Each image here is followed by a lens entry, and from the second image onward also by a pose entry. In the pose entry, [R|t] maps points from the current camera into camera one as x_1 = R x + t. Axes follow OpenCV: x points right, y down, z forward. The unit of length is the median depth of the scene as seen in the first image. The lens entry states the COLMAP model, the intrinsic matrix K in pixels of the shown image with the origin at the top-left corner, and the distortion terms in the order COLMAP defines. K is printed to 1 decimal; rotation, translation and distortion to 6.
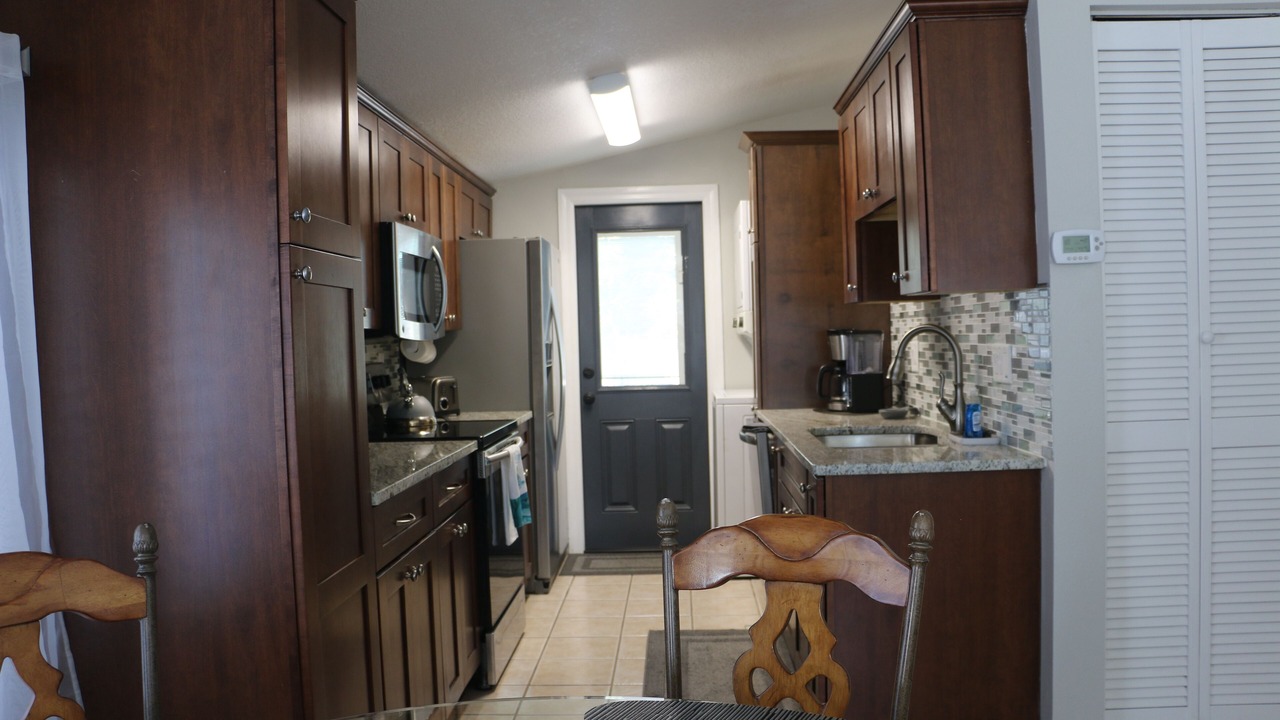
lens RADIAL K [[1005.8, 0, 638.3], [0, 1005.8, 366.4], [0, 0, 1]] dist [-0.160265, 0.003046]
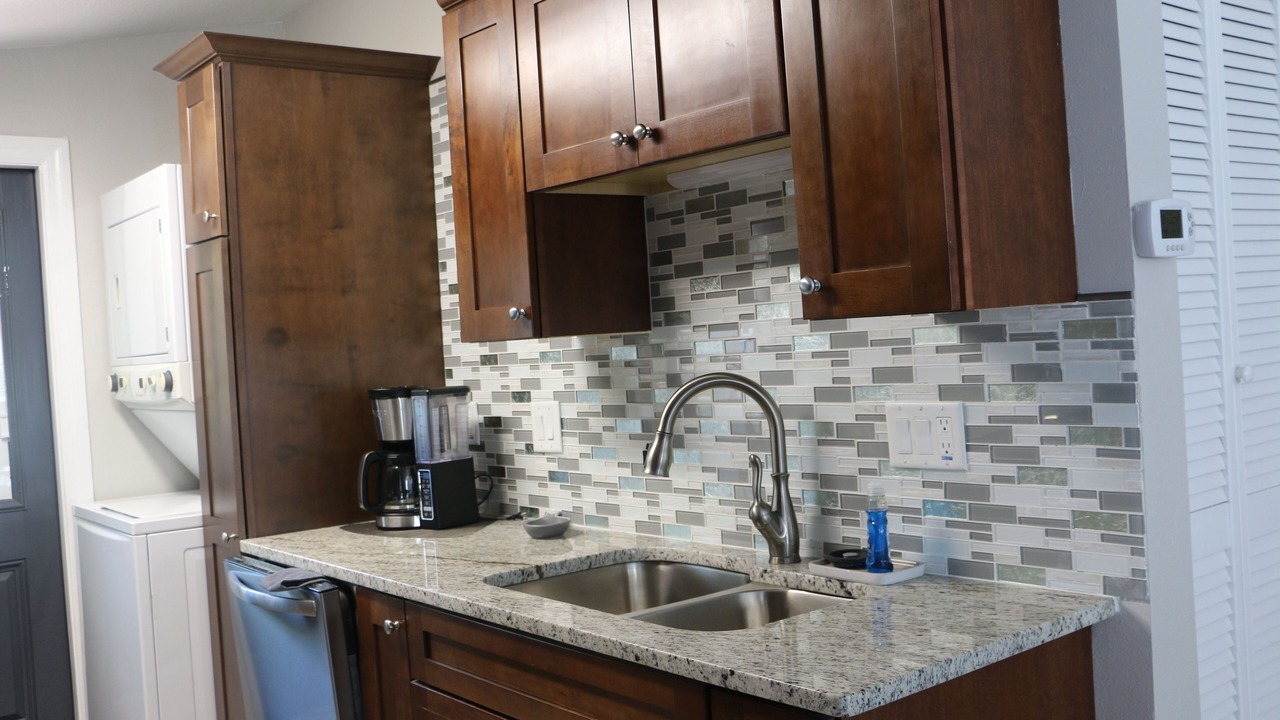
lens RADIAL K [[1181.3, 0, 640.0], [0, 1181.3, 360.0], [0, 0, 1]] dist [-0.077093, 0.015277]
pose [[0.755486, -0.027885, 0.654571, -0.152076], [0.061224, 0.997727, -0.028160, -0.027663], [-0.652297, 0.061350, 0.755476, 0.425488]]
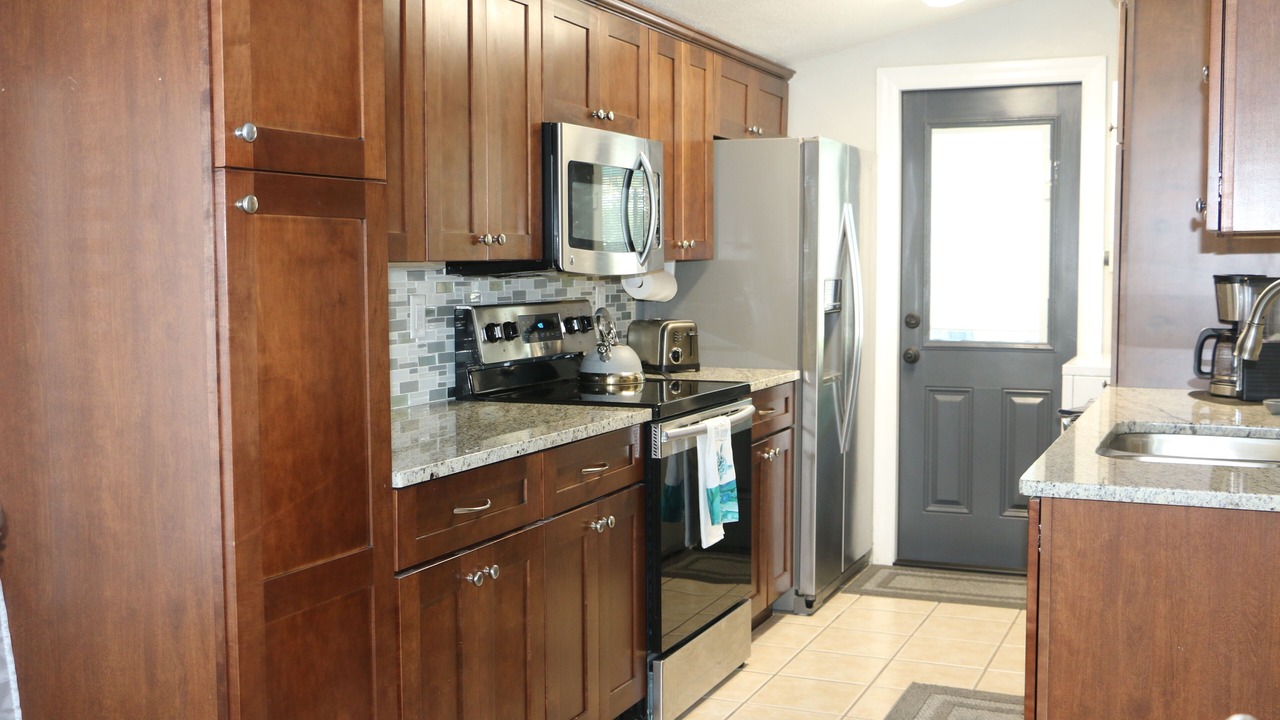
lens RADIAL K [[1336.9, 0, 643.6], [0, 1336.9, 357.4], [0, 0, 1]] dist [-0.118622, 0.266597]
pose [[0.932436, 0.050854, -0.357739, 0.166989], [-0.034271, 0.998030, 0.052547, -0.016090], [0.359706, -0.036736, 0.932342, 0.037582]]
